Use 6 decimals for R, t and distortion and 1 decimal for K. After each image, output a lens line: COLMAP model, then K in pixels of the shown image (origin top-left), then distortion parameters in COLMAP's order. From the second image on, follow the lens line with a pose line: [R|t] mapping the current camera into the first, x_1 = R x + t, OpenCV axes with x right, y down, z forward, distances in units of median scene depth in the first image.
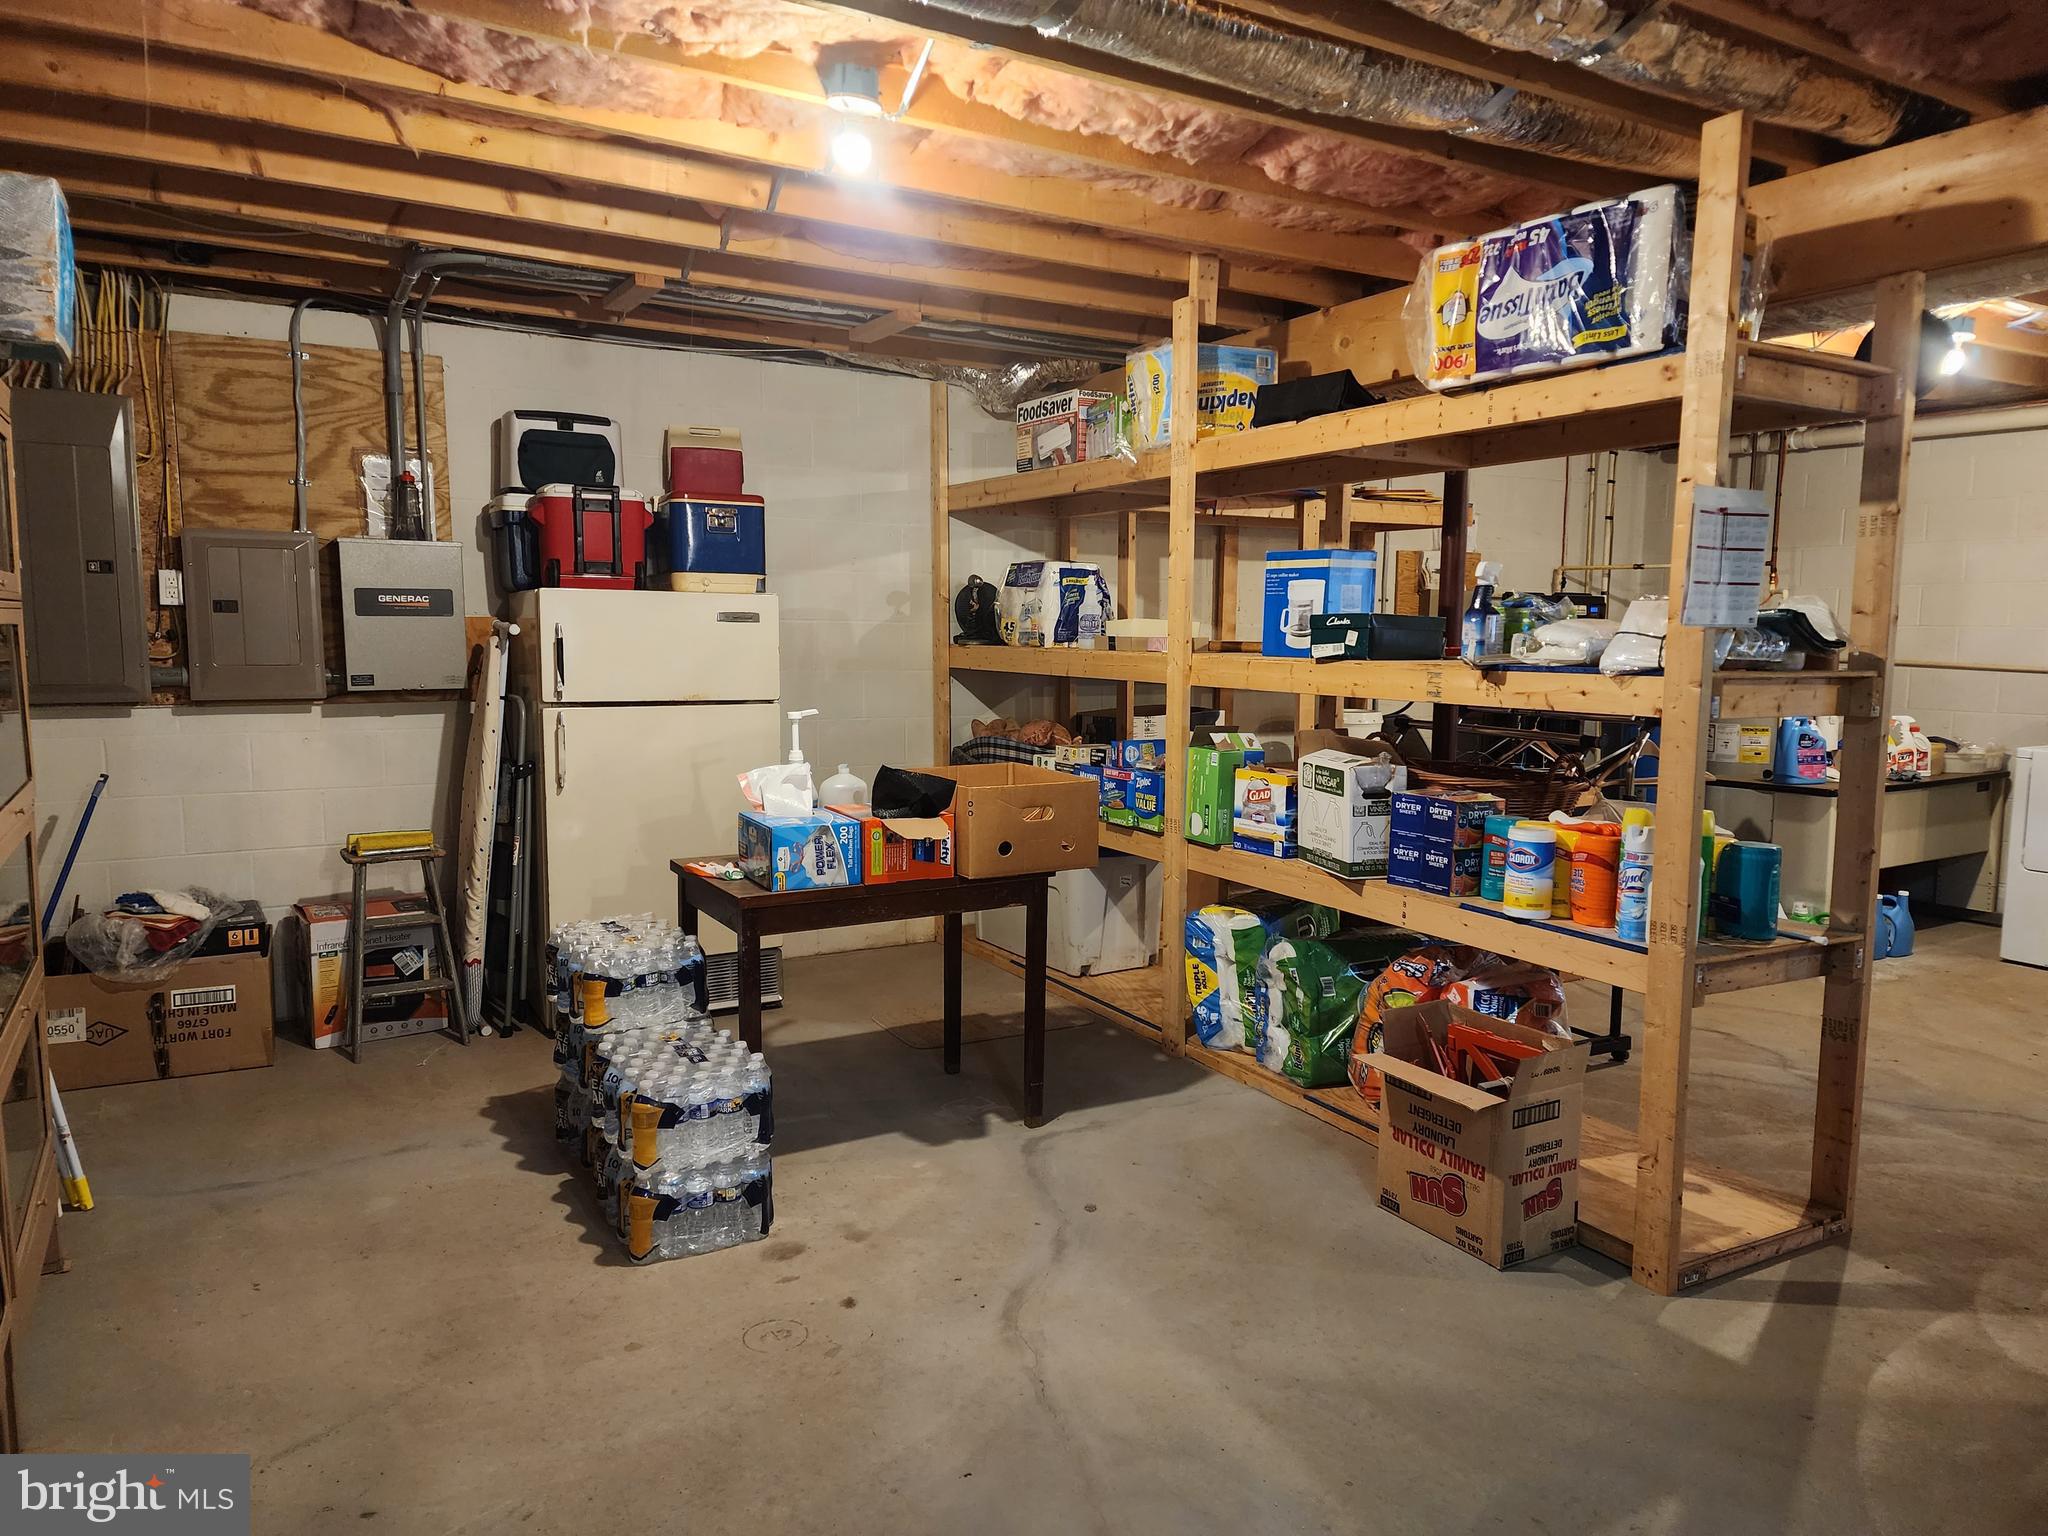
lens RADIAL K [[1378.3, 0, 1024.0], [0, 1378.3, 768.0], [0, 0, 1]] dist [0.110699, -0.111507]
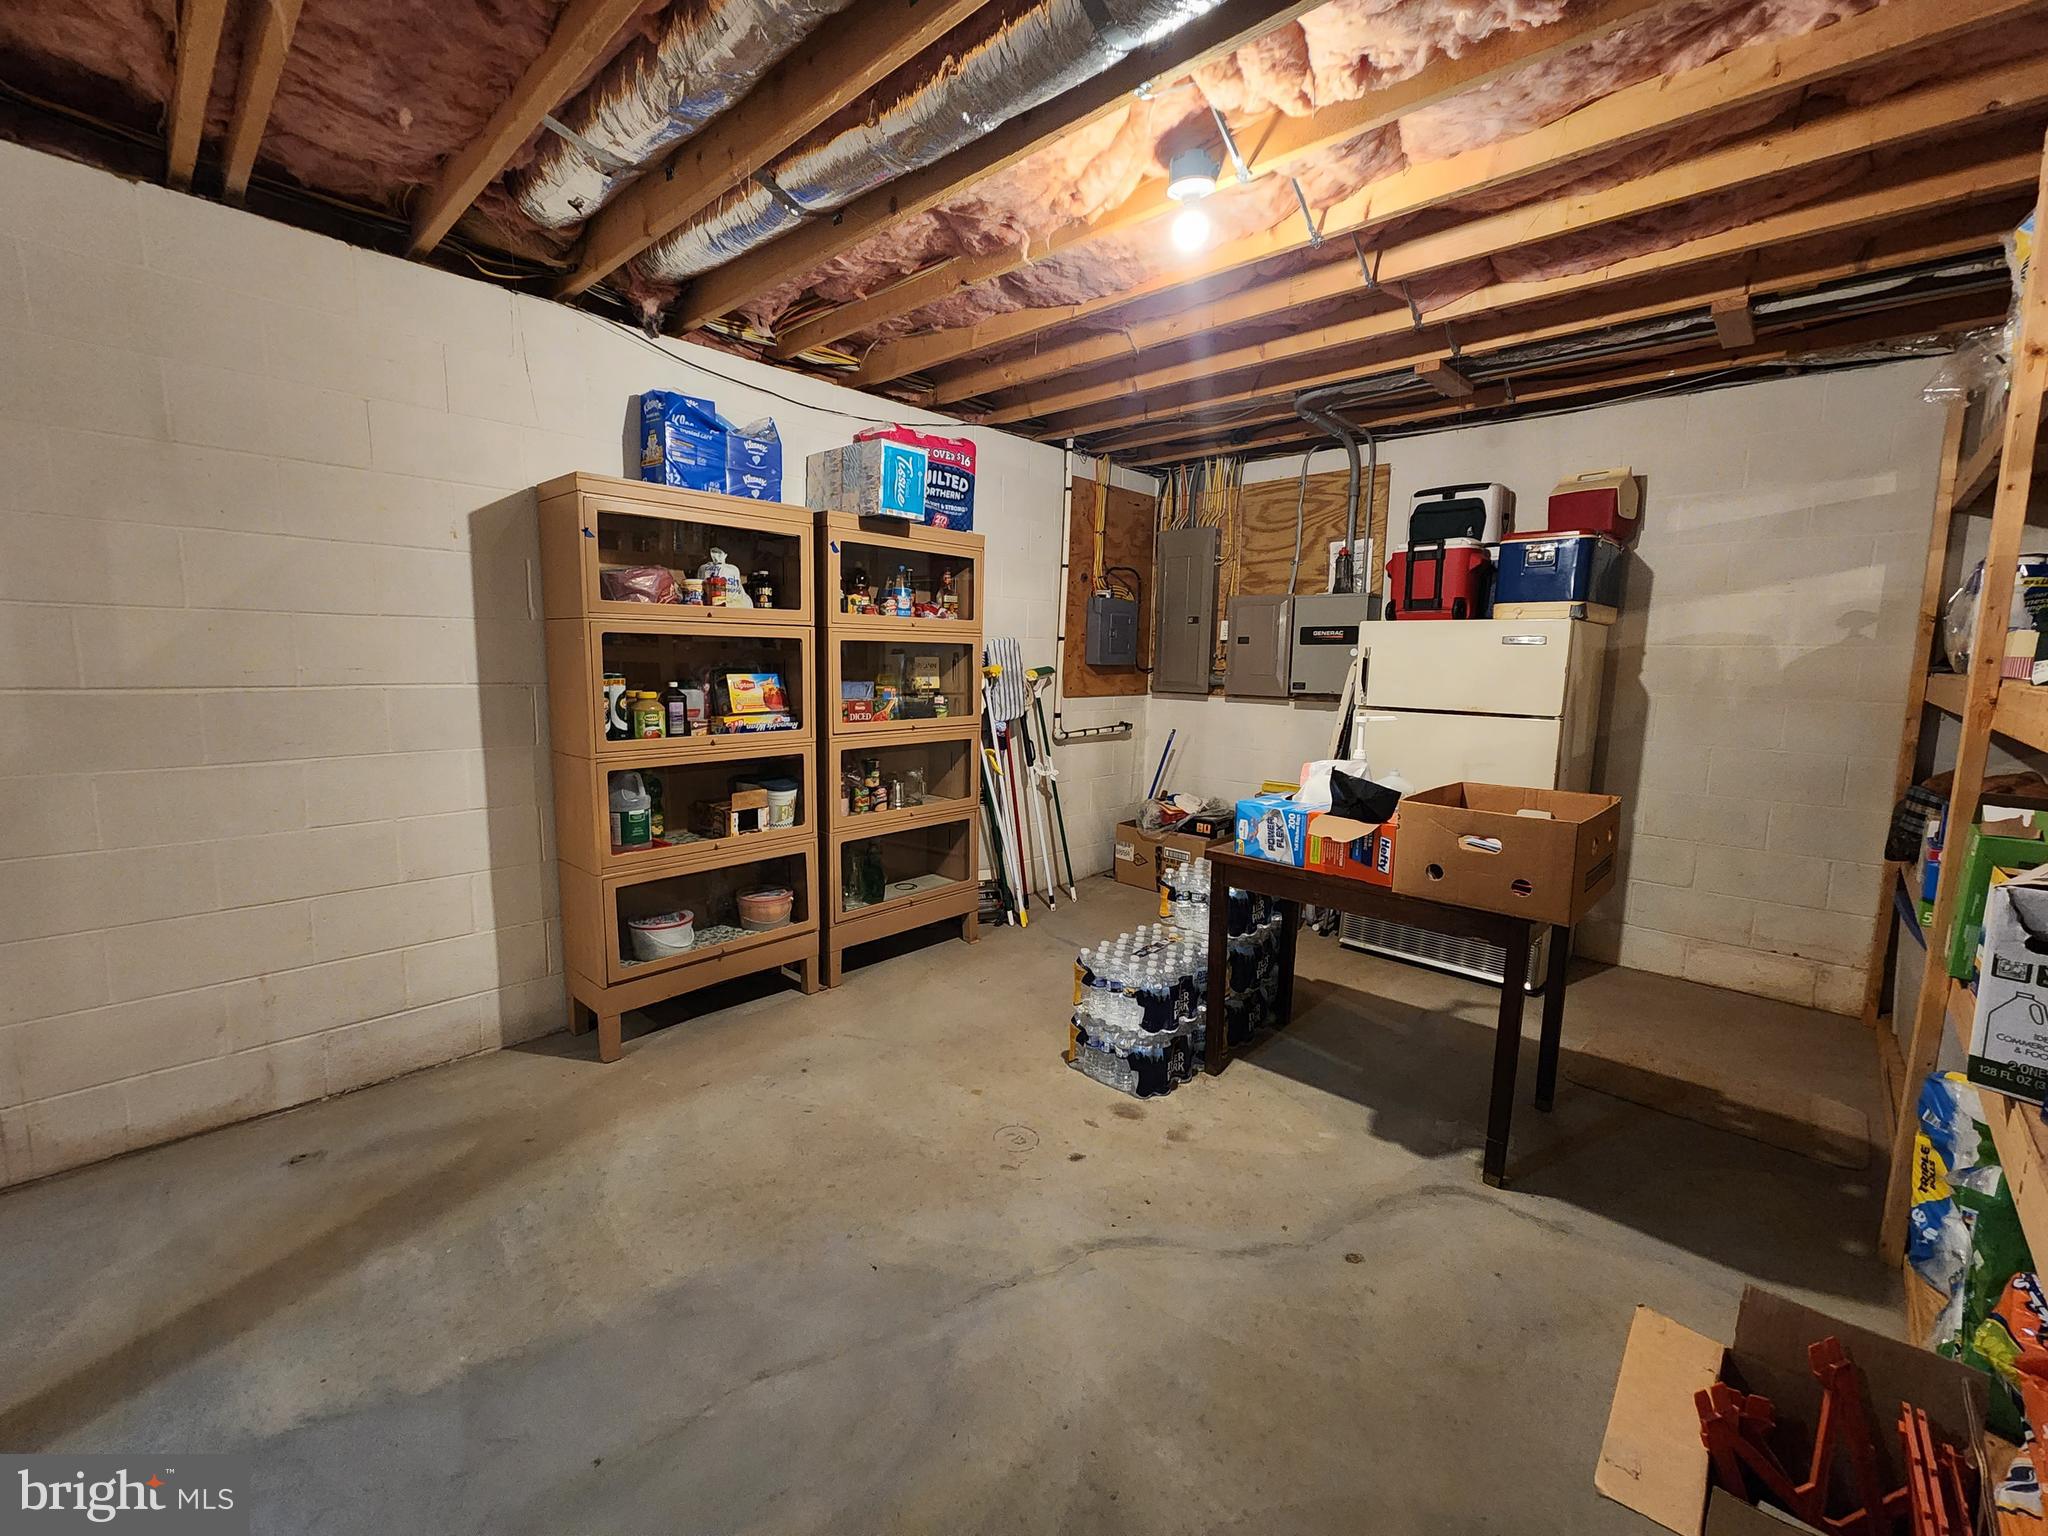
lens RADIAL K [[844.3, 0, 1001.5], [0, 844.3, 761.4], [0, 0, 1]] dist [-0.001050, 0.000239]
pose [[0.277919, 0.117935, -0.953337, 0.350242], [-0.110614, 0.989762, 0.090195, -0.027841], [0.954215, 0.080385, 0.288119, 0.425212]]
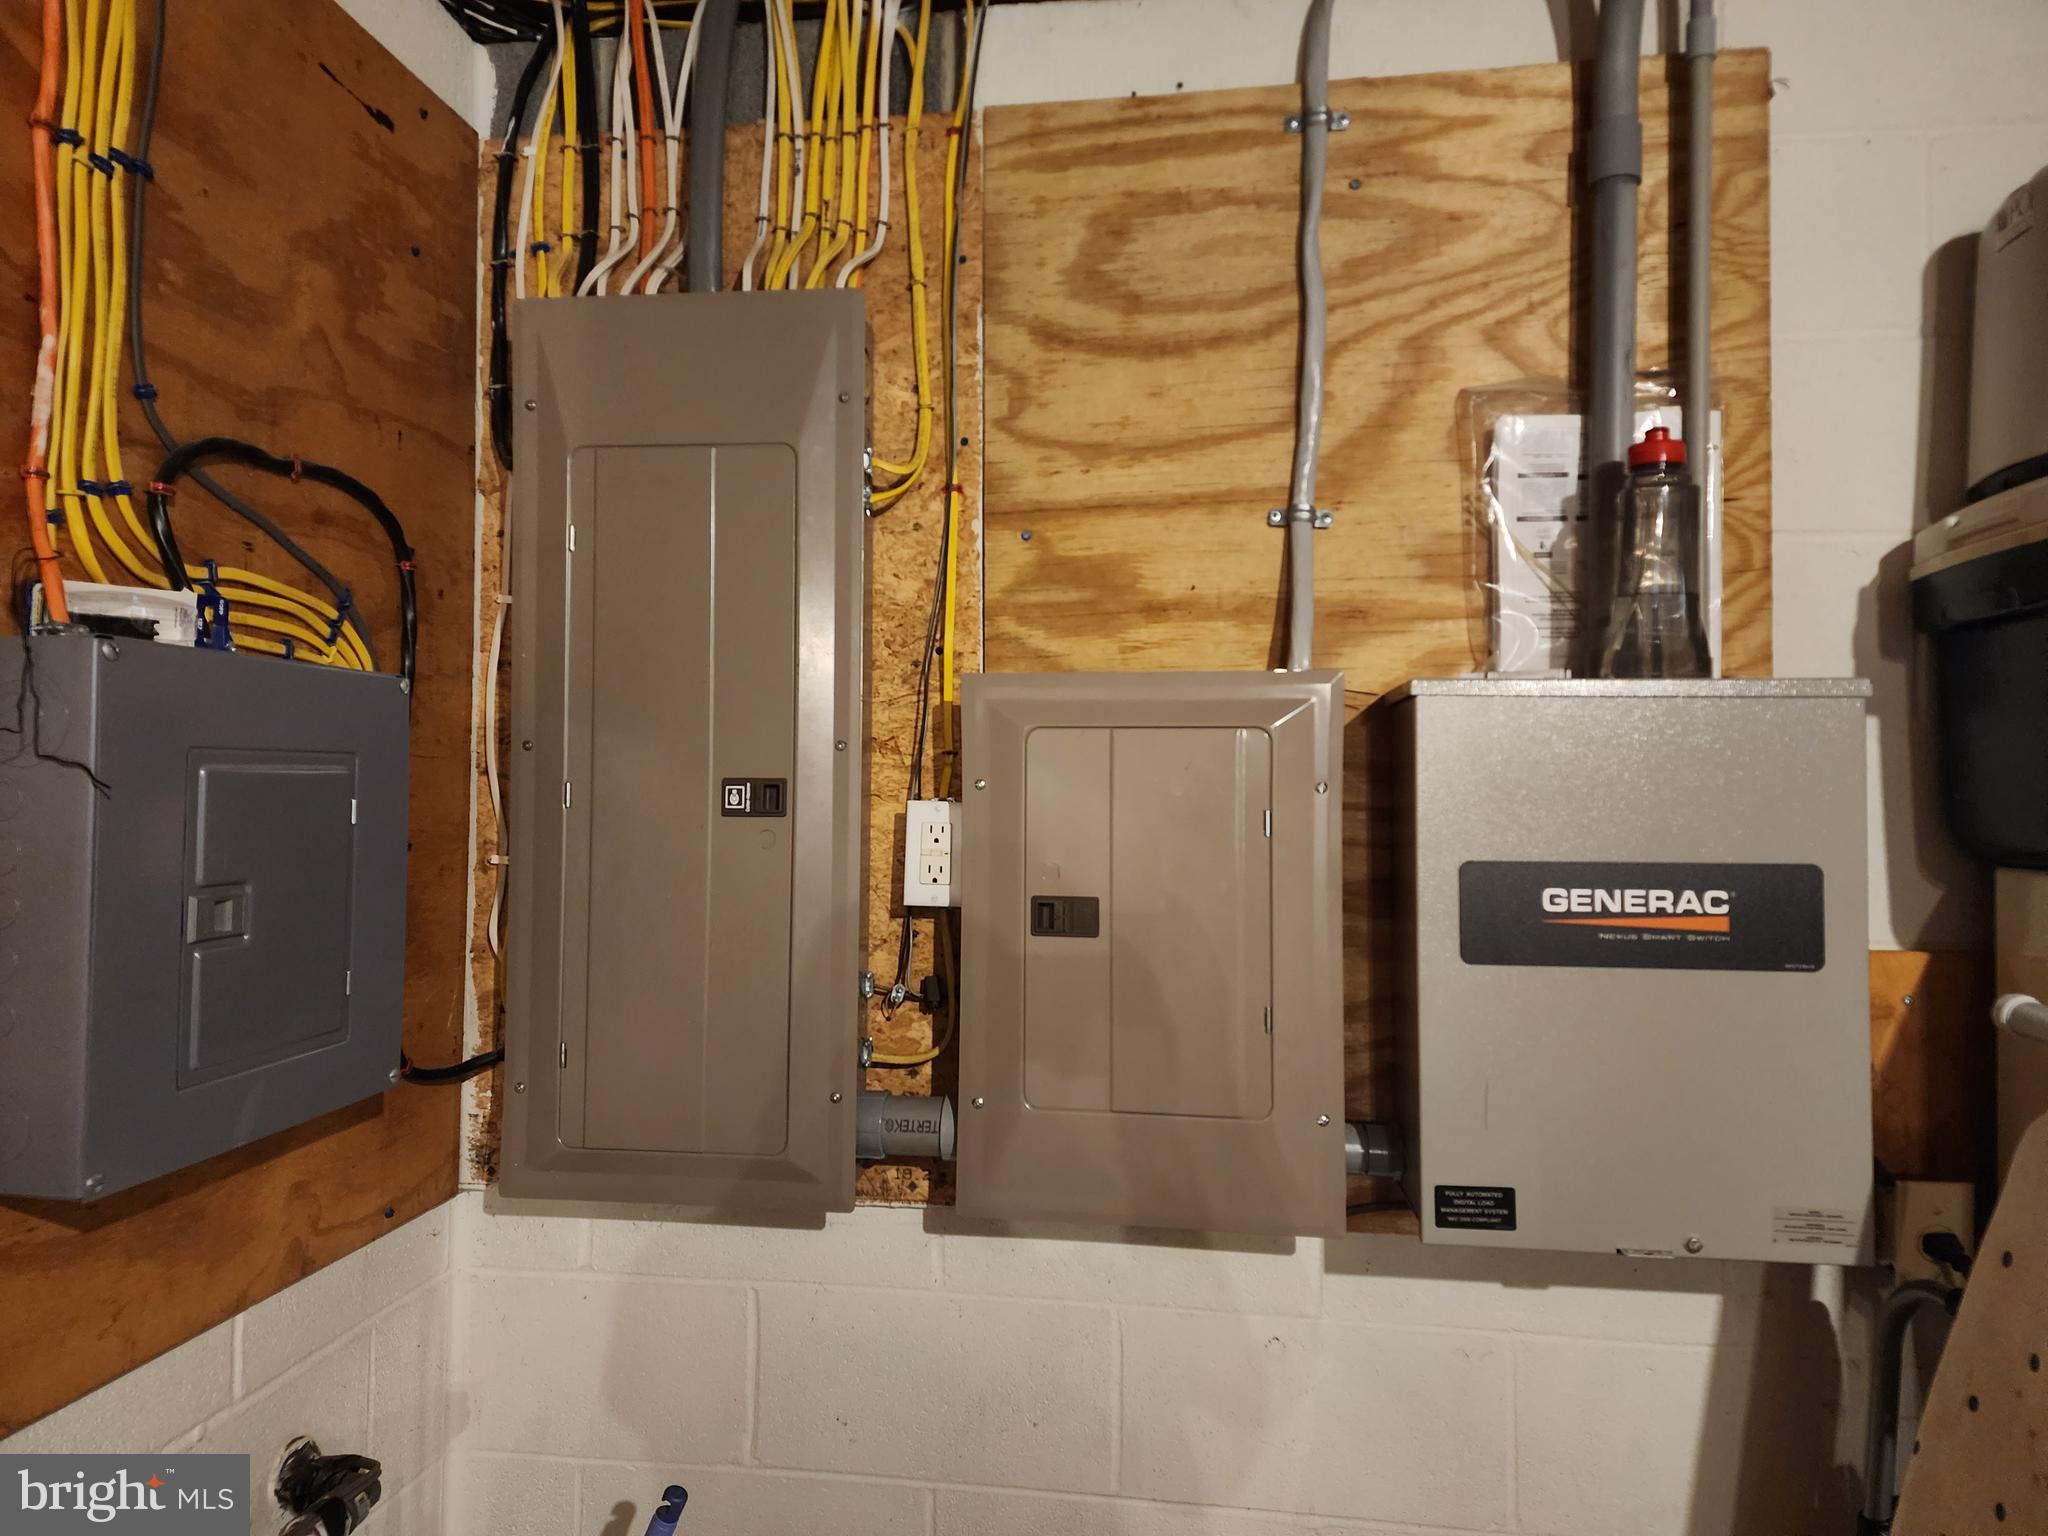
lens RADIAL K [[1378.3, 0, 1024.0], [0, 1378.3, 768.0], [0, 0, 1]] dist [0.110699, -0.111507]
pose [[0.786517, -0.011672, -0.617459, -0.378664], [-0.066688, 0.992370, -0.103705, -0.113198], [0.613958, 0.122743, 0.779737, 0.742813]]
